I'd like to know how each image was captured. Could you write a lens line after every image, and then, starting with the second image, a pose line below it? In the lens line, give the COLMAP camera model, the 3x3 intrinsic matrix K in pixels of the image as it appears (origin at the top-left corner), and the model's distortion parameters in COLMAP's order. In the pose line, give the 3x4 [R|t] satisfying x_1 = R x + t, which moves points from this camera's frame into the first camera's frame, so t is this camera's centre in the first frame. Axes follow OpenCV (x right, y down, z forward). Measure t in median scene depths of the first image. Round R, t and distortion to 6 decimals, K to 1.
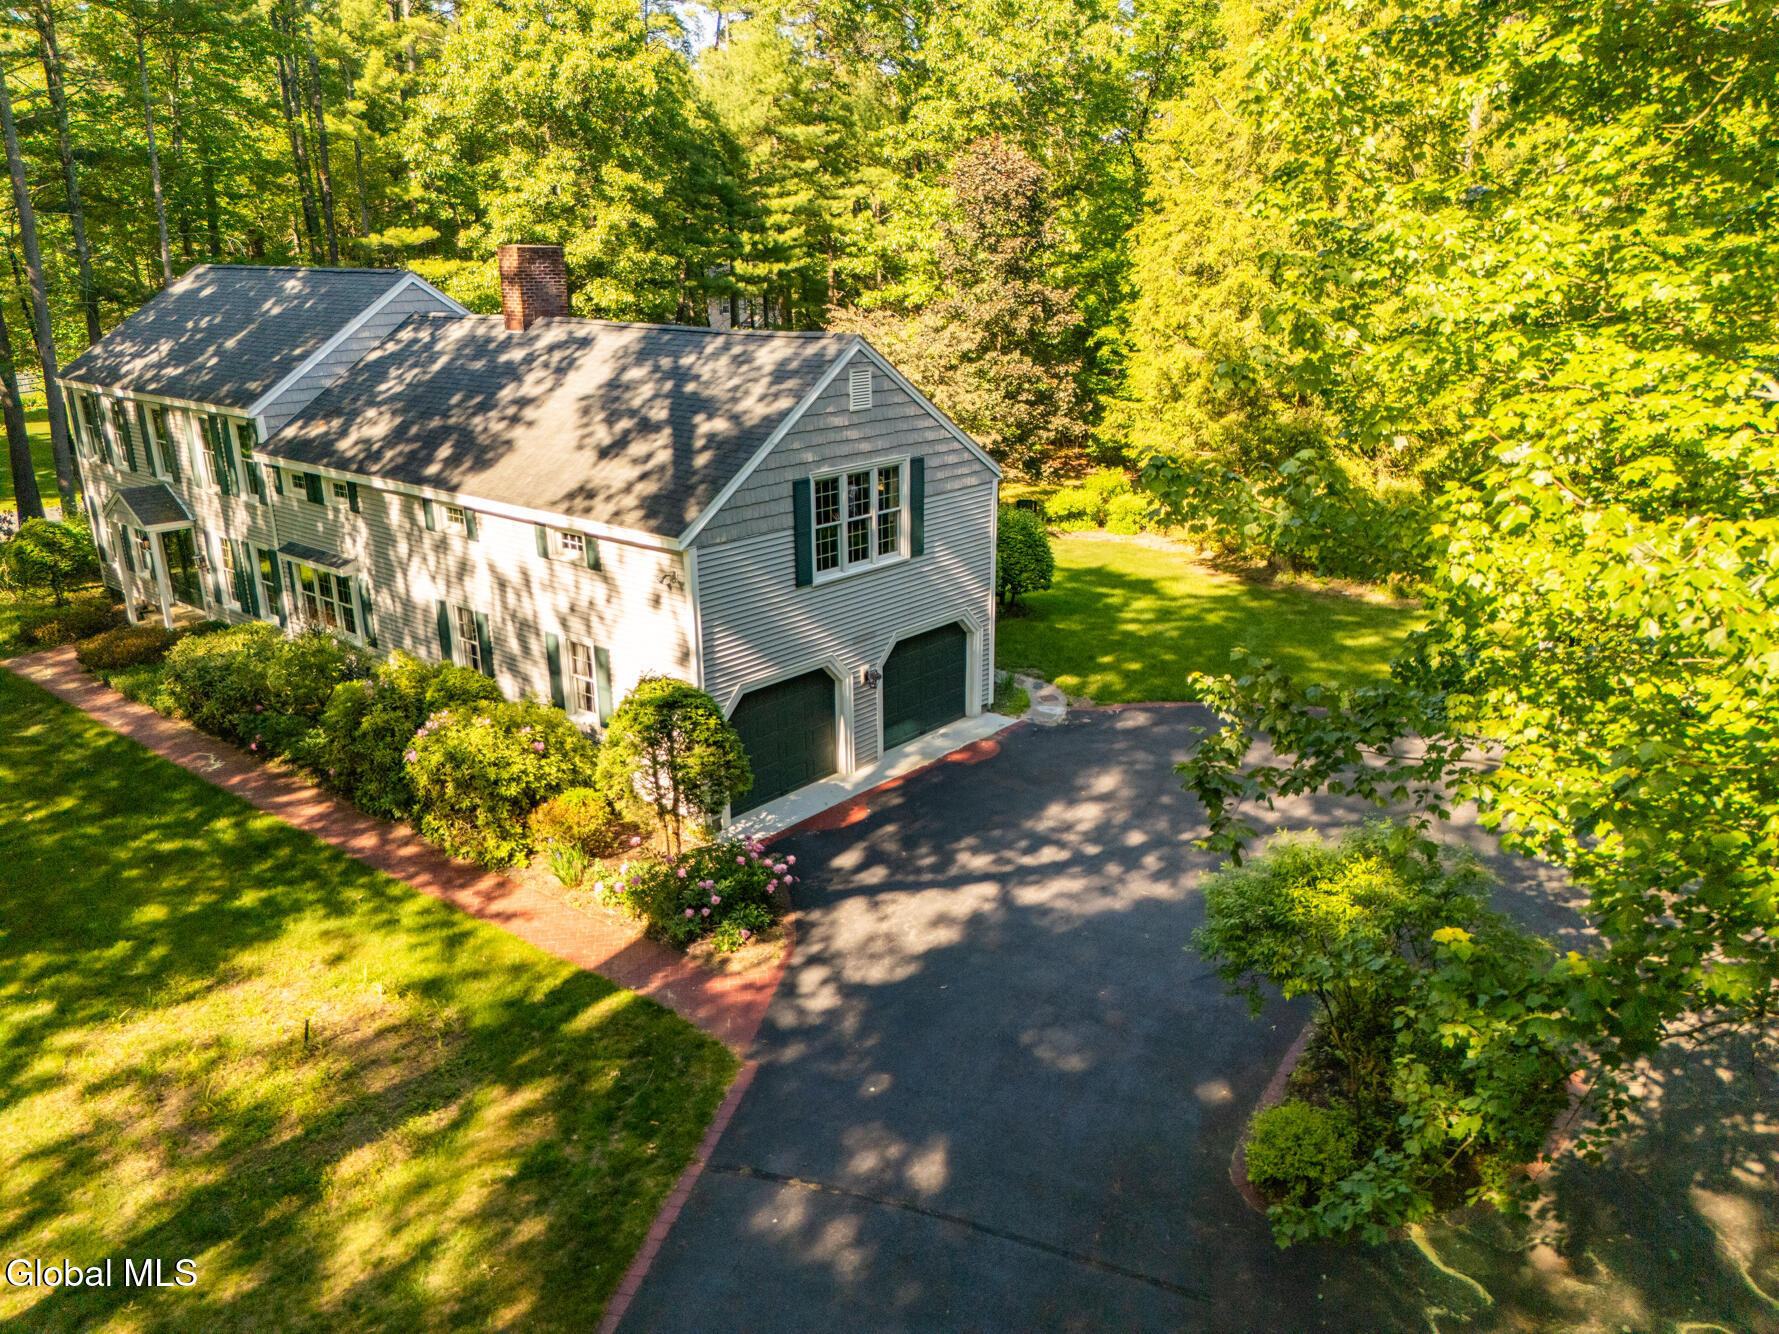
lens RADIAL K [[1325.4, 0, 902.0], [0, 1325.4, 673.3], [0, 0, 1]] dist [0.058987, -0.046854]
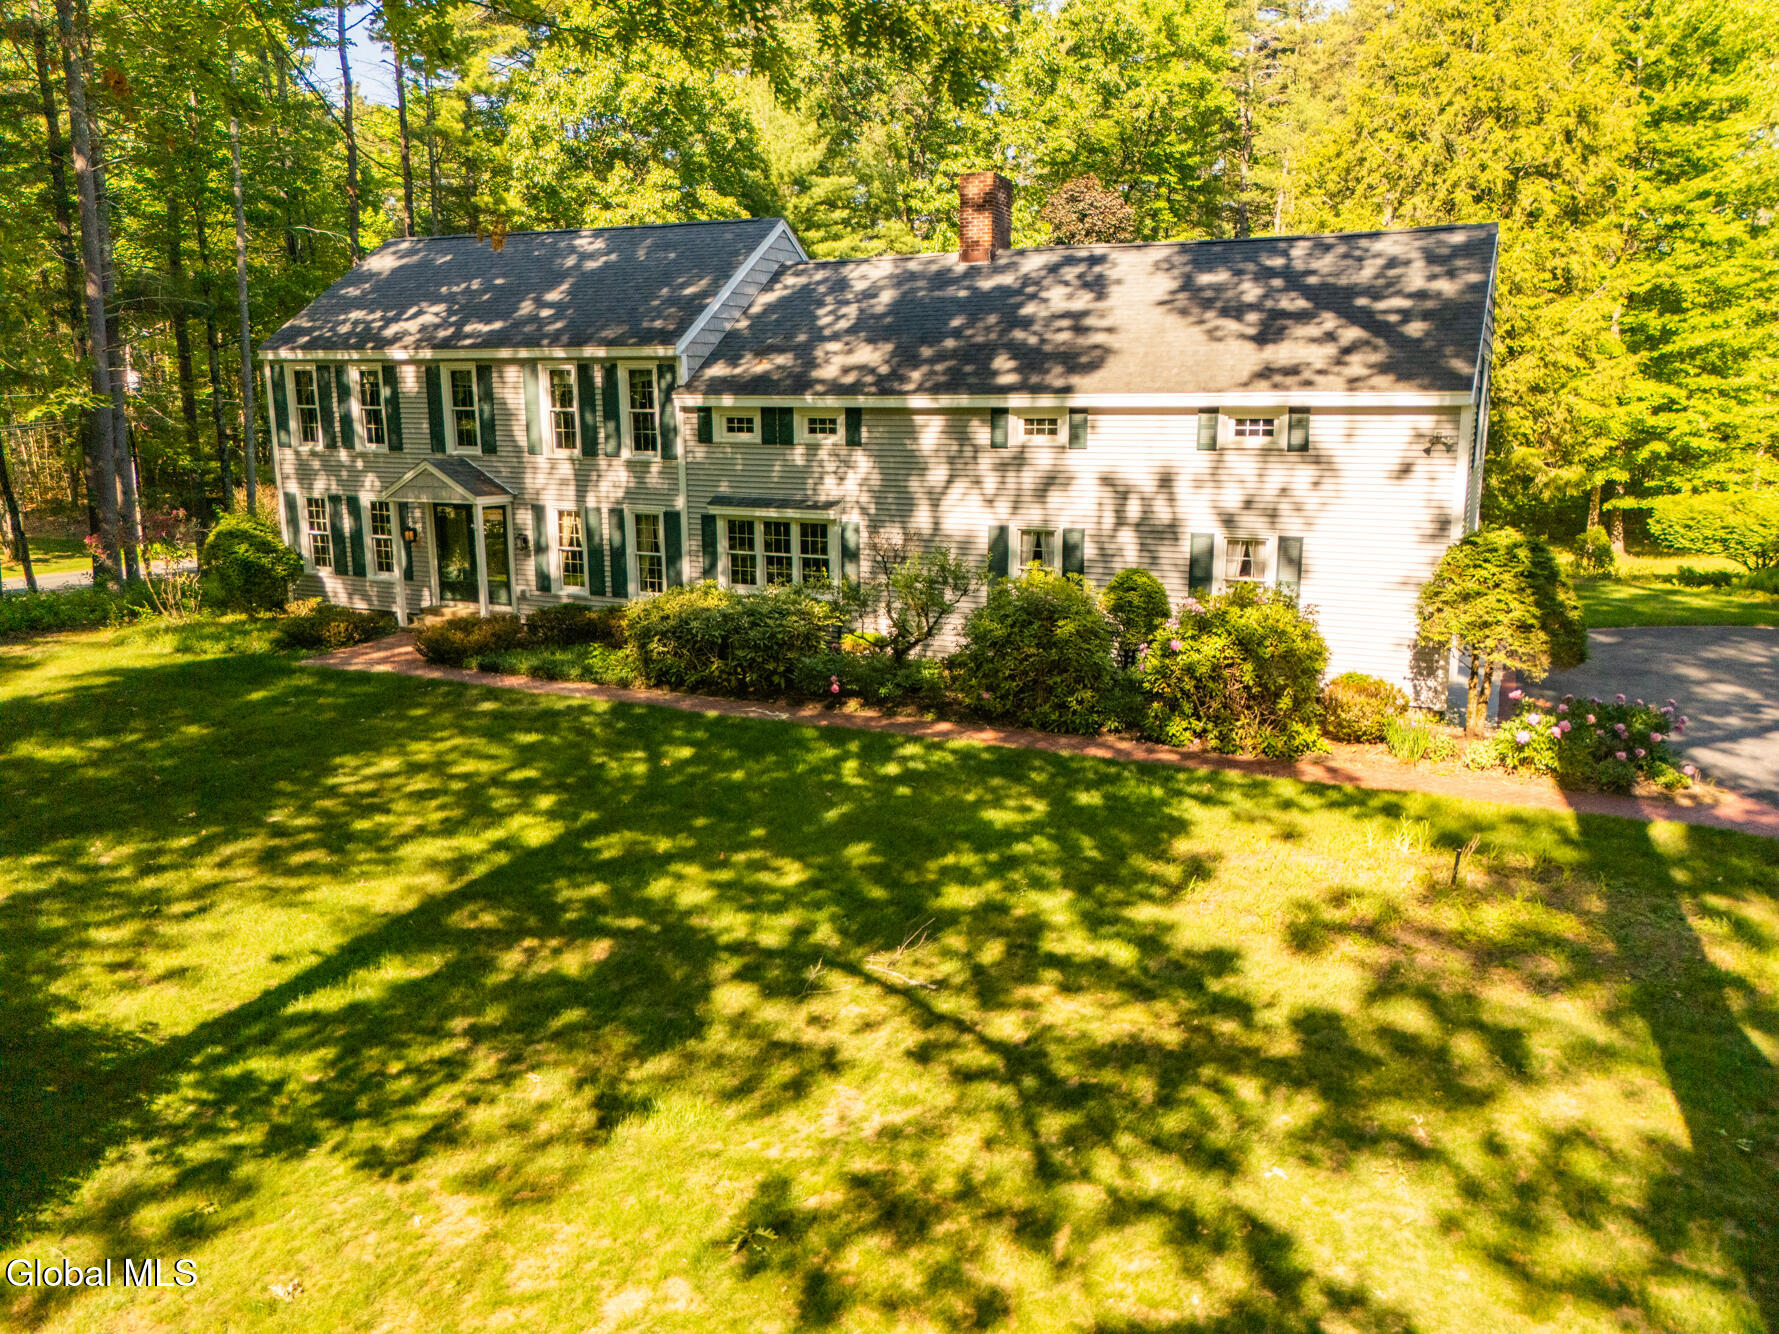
lens RADIAL K [[1325.4, 0, 878.4], [0, 1325.4, 679.9], [0, 0, 1]] dist [0.058987, -0.046854]
pose [[0.964500, -0.046683, 0.259922, -0.750357], [0.074290, 0.992467, -0.097420, 0.149074], [-0.253416, 0.113272, 0.960703, 0.182164]]
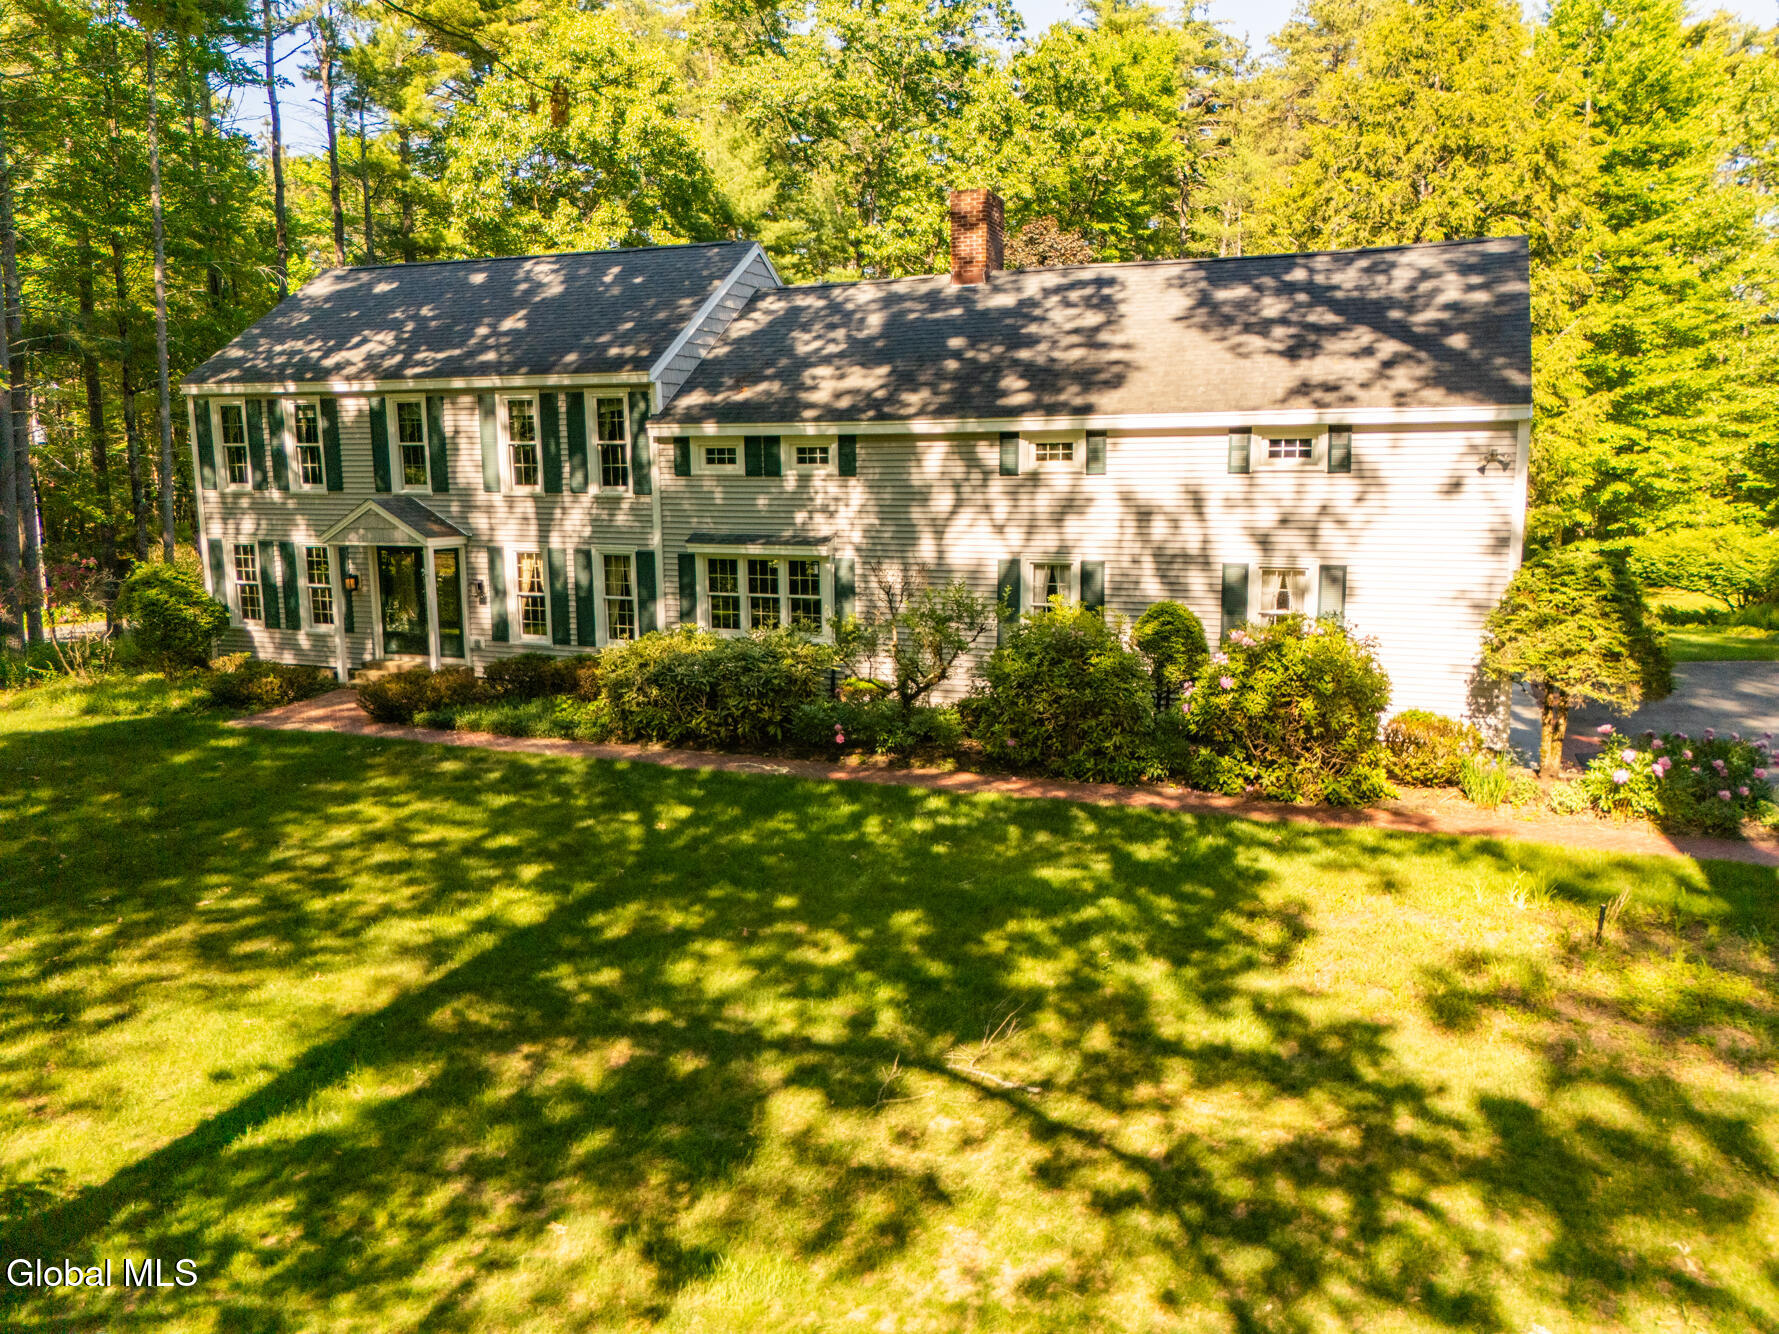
lens RADIAL K [[1325.4, 0, 876.2], [0, 1325.4, 670.9], [0, 0, 1]] dist [0.058987, -0.046854]
pose [[0.948326, -0.047678, 0.313695, -0.778205], [0.097725, 0.984475, -0.145803, 0.144638], [-0.301873, 0.168925, 0.938263, 0.286022]]
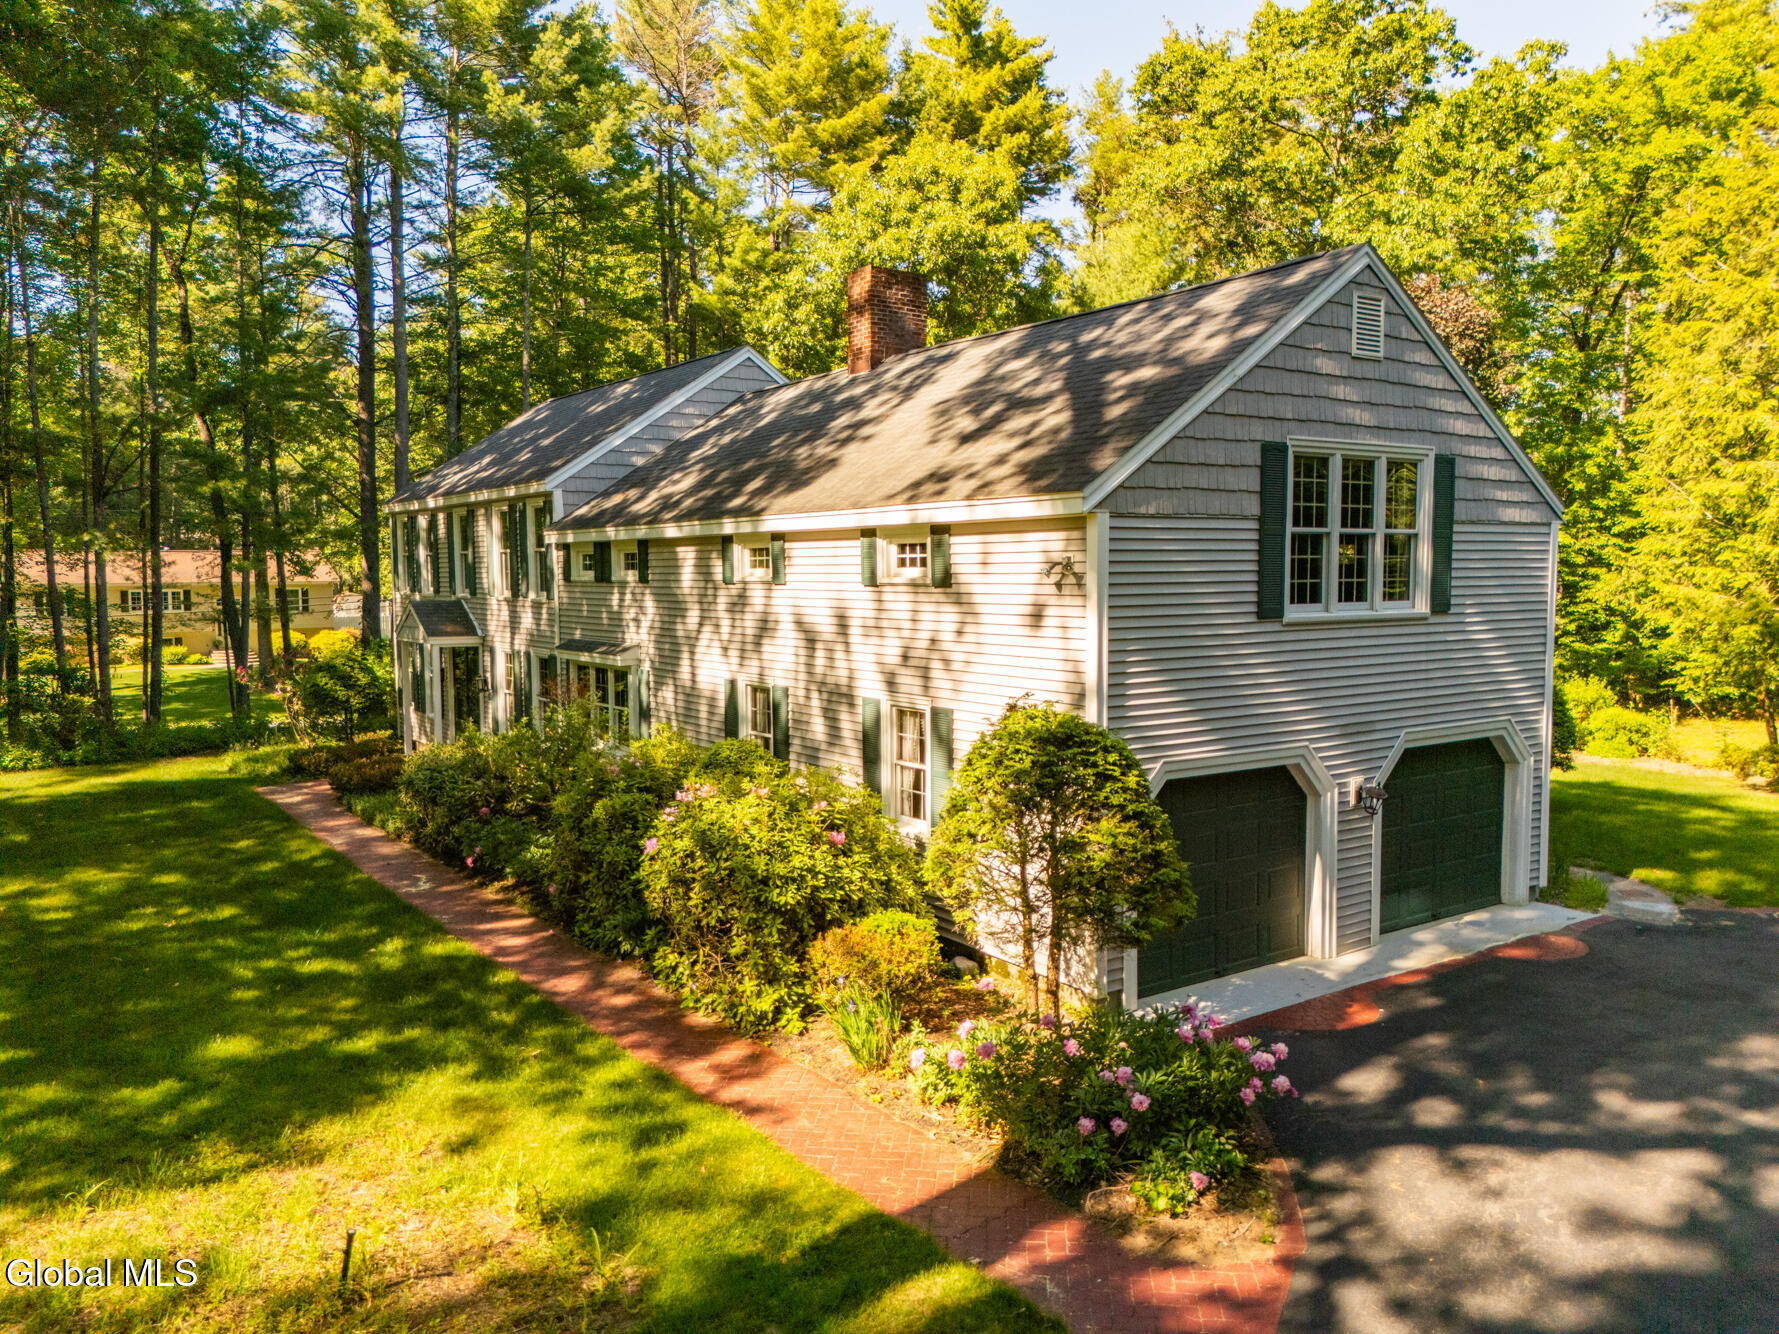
lens RADIAL K [[1325.4, 0, 886.9], [0, 1325.4, 650.2], [0, 0, 1]] dist [0.058987, -0.046854]
pose [[0.967823, 0.017685, -0.251010, -0.089945], [-0.079800, 0.967608, -0.239515, 0.109368], [0.238643, 0.251839, 0.937884, 0.376184]]
